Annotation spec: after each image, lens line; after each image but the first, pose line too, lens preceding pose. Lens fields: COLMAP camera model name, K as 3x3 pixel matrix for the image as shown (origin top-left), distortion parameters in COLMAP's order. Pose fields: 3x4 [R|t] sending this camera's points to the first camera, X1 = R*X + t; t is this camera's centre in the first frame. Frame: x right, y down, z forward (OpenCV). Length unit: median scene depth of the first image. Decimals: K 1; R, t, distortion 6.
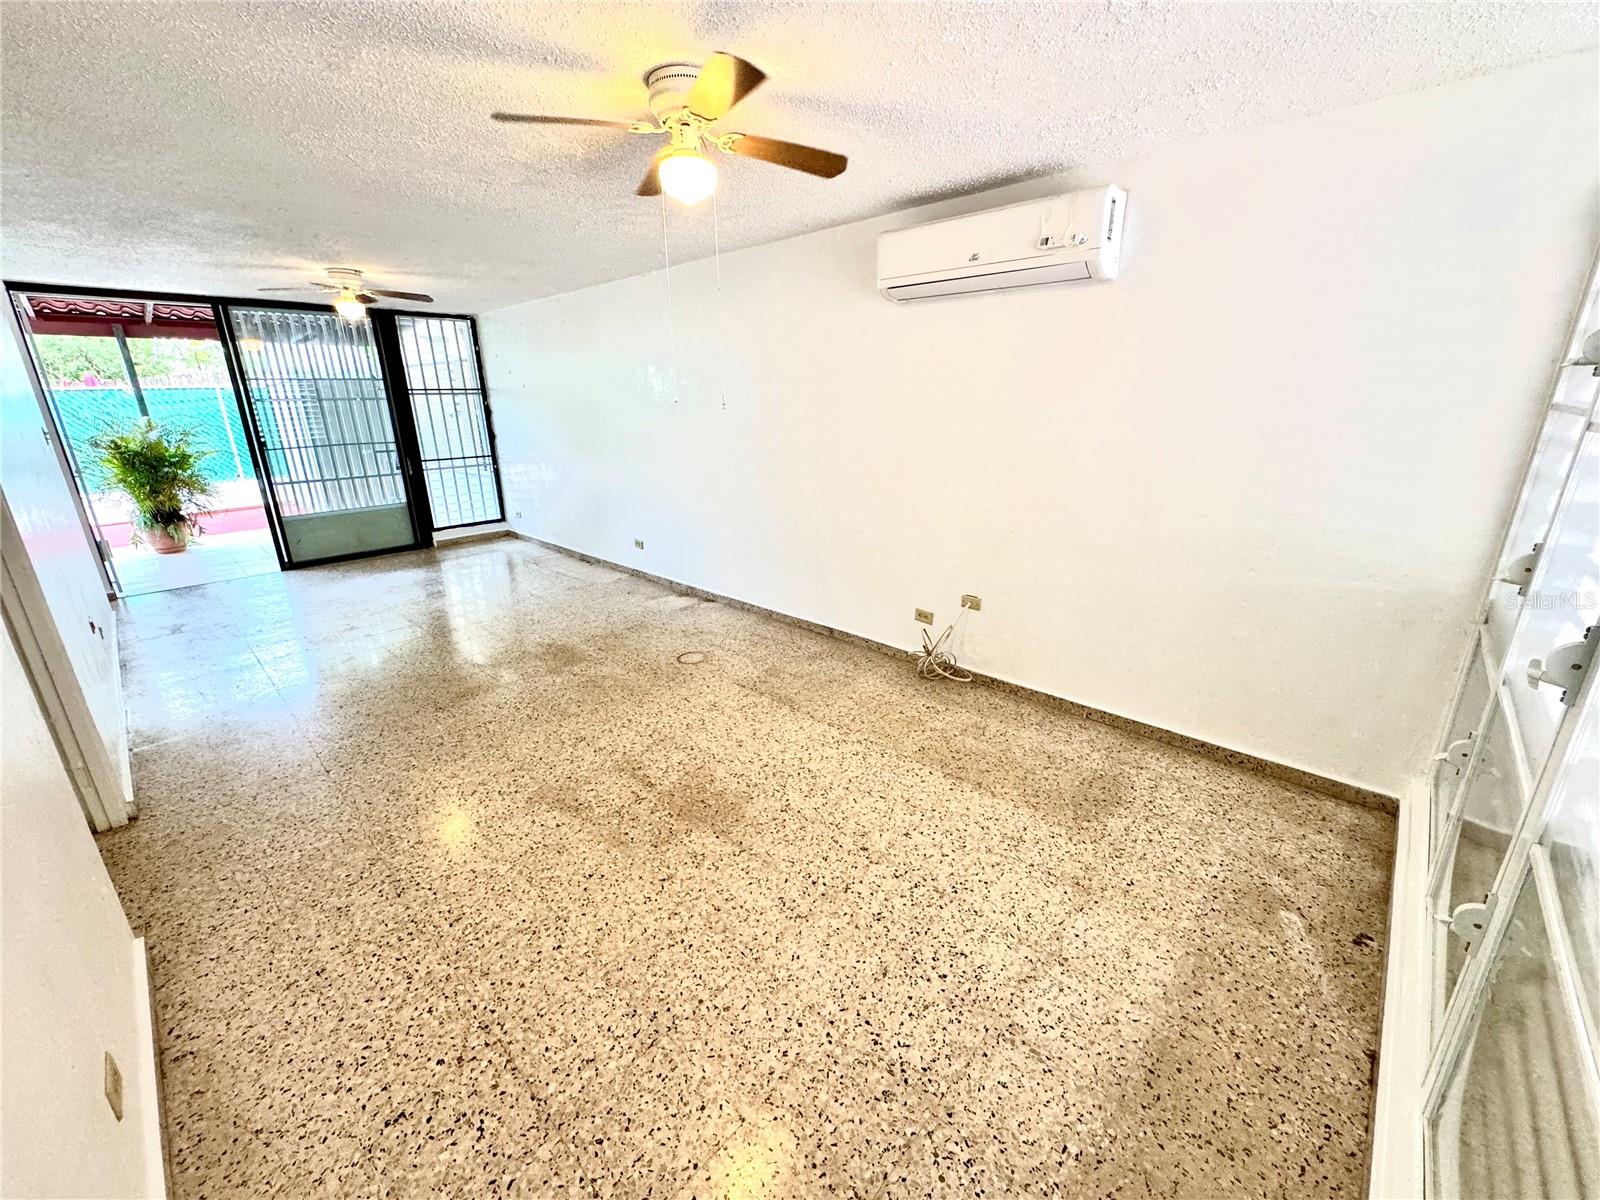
lens RADIAL K [[640.2, 0, 798.6], [0, 640.2, 596.1], [0, 0, 1]] dist [-0.004935, 0.001065]
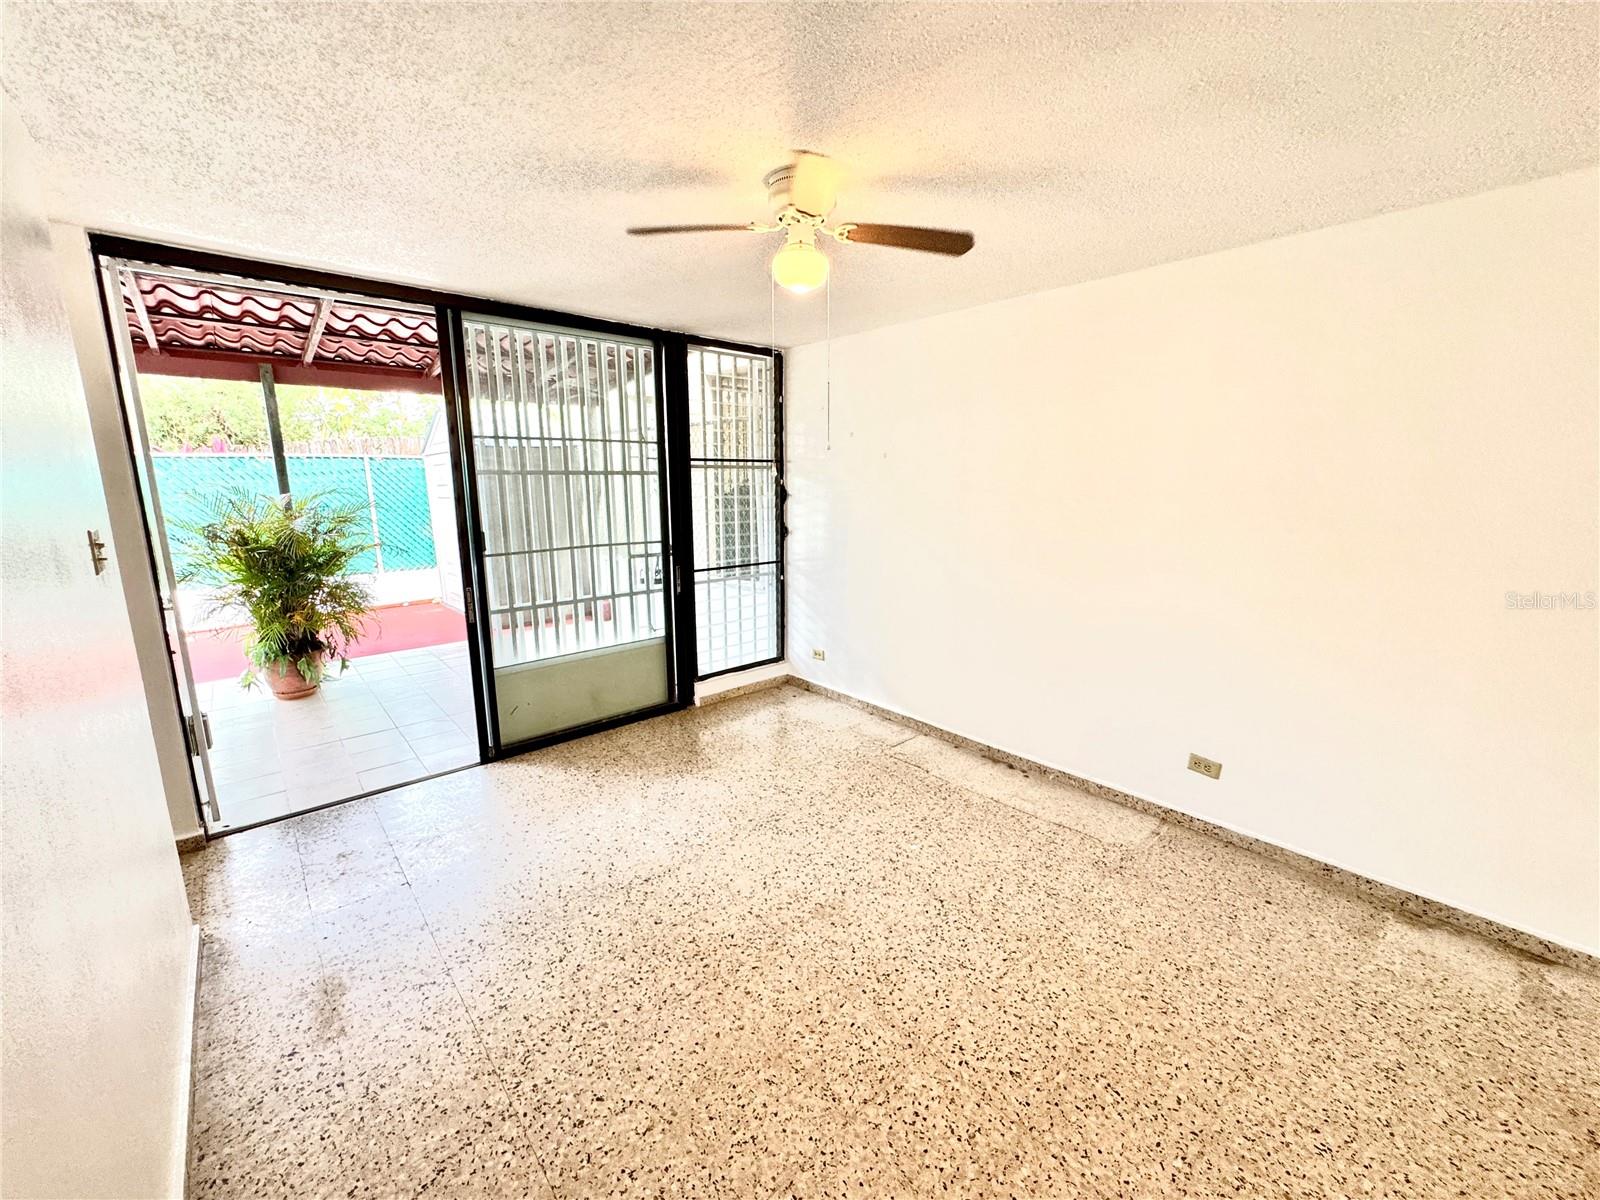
lens RADIAL K [[640.2, 0, 798.0], [0, 640.2, 597.0], [0, 0, 1]] dist [-0.004935, 0.001065]
pose [[0.996300, 0.028178, -0.081192, -0.877551], [-0.037413, 0.992711, -0.114569, -0.238662], [0.077372, 0.117183, 0.990092, 0.790241]]
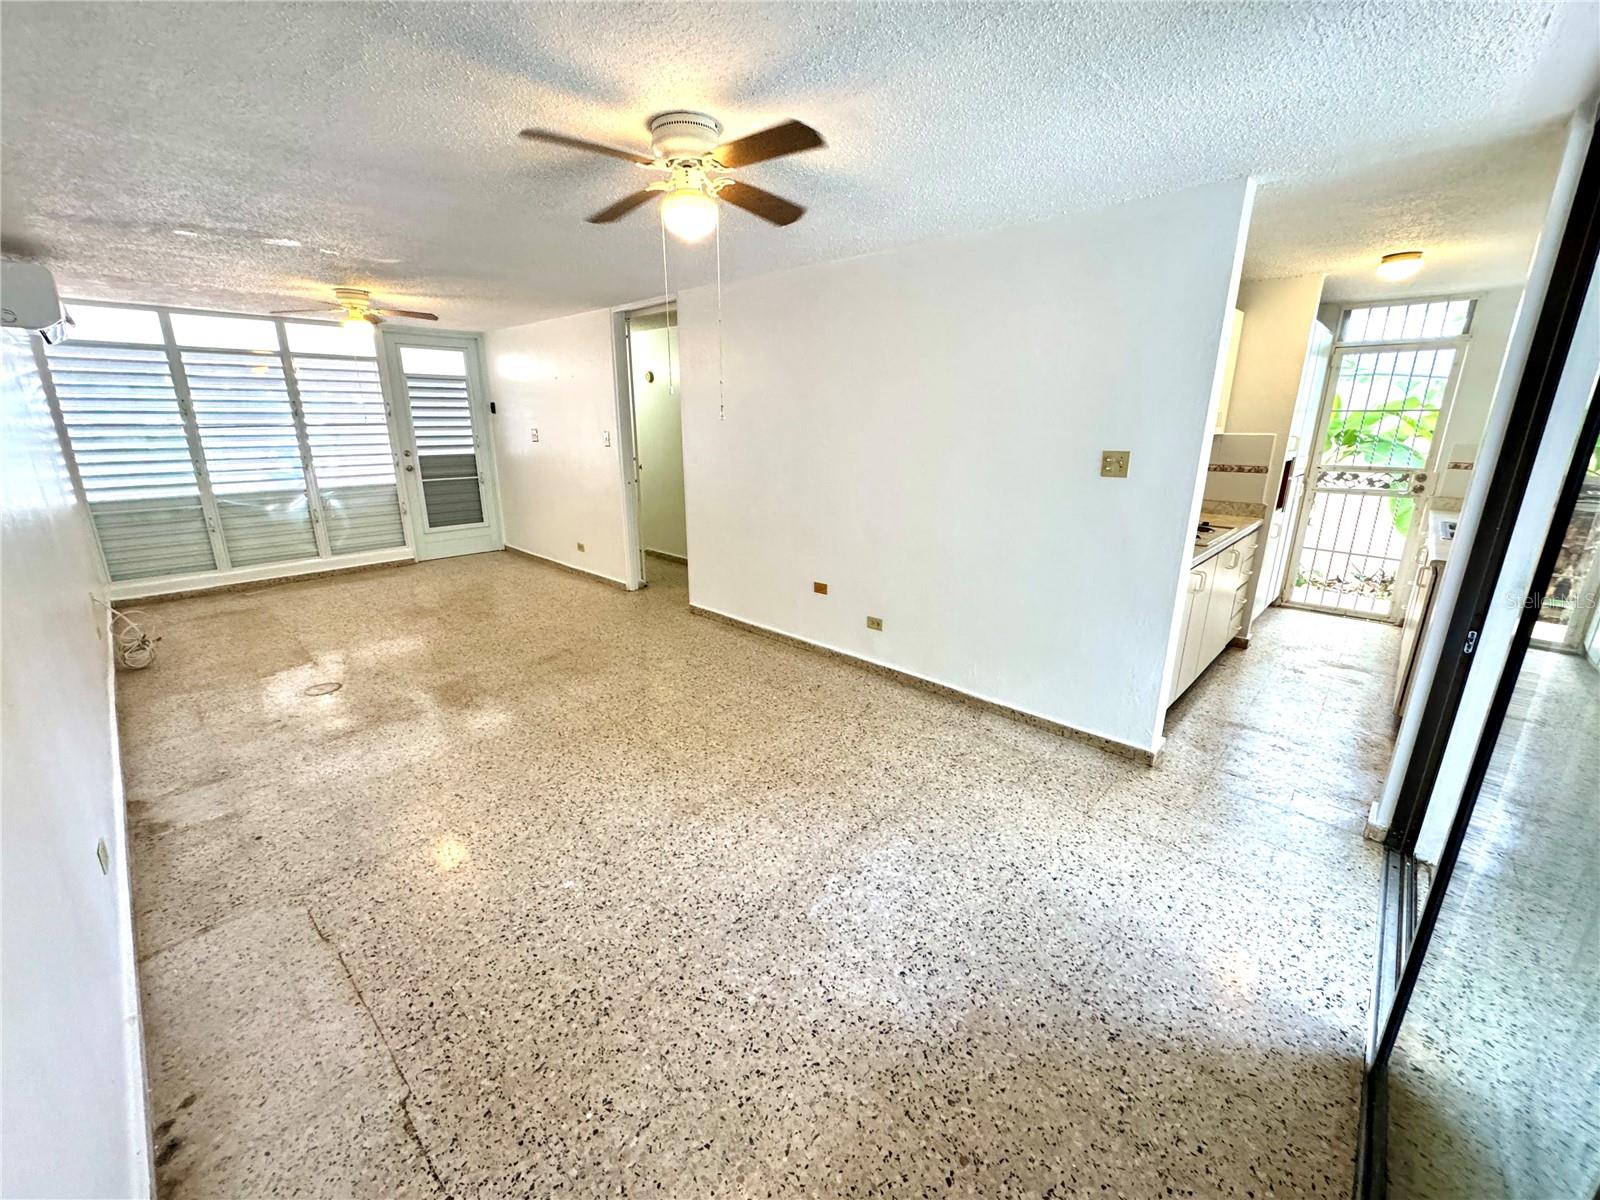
lens RADIAL K [[640.2, 0, 798.3], [0, 640.2, 594.6], [0, 0, 1]] dist [-0.004935, 0.001065]
pose [[-0.999944, 0.010536, 0.001300, -1.027872], [0.009543, 0.838464, 0.544874, -0.625823], [0.004651, 0.544856, -0.838517, 2.016673]]
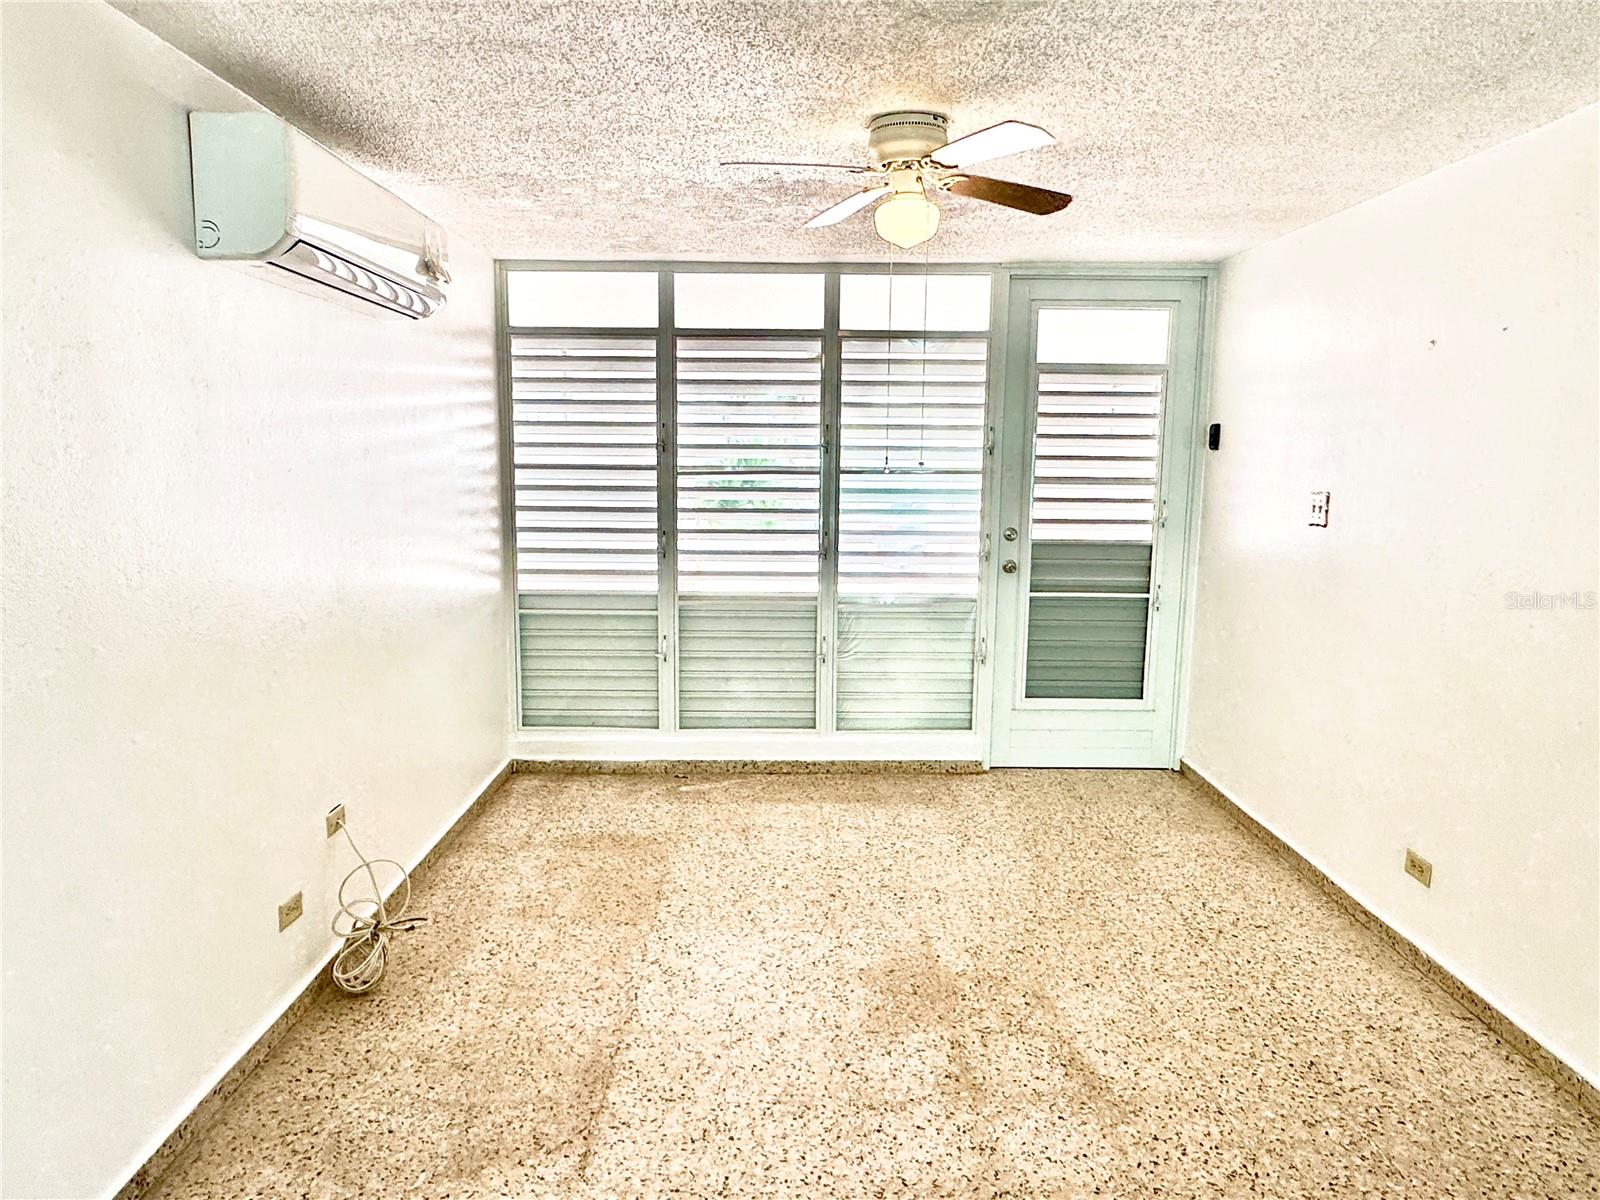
lens RADIAL K [[1001.4, 0, 792.3], [0, 1001.4, 595.1], [0, 0, 1]] dist [-0.004936, 0.001542]
pose [[-0.690200, -0.094927, 0.717365, -0.623311], [0.218360, 0.917822, 0.331544, -0.380172], [-0.689886, 0.385476, -0.612753, 1.217389]]
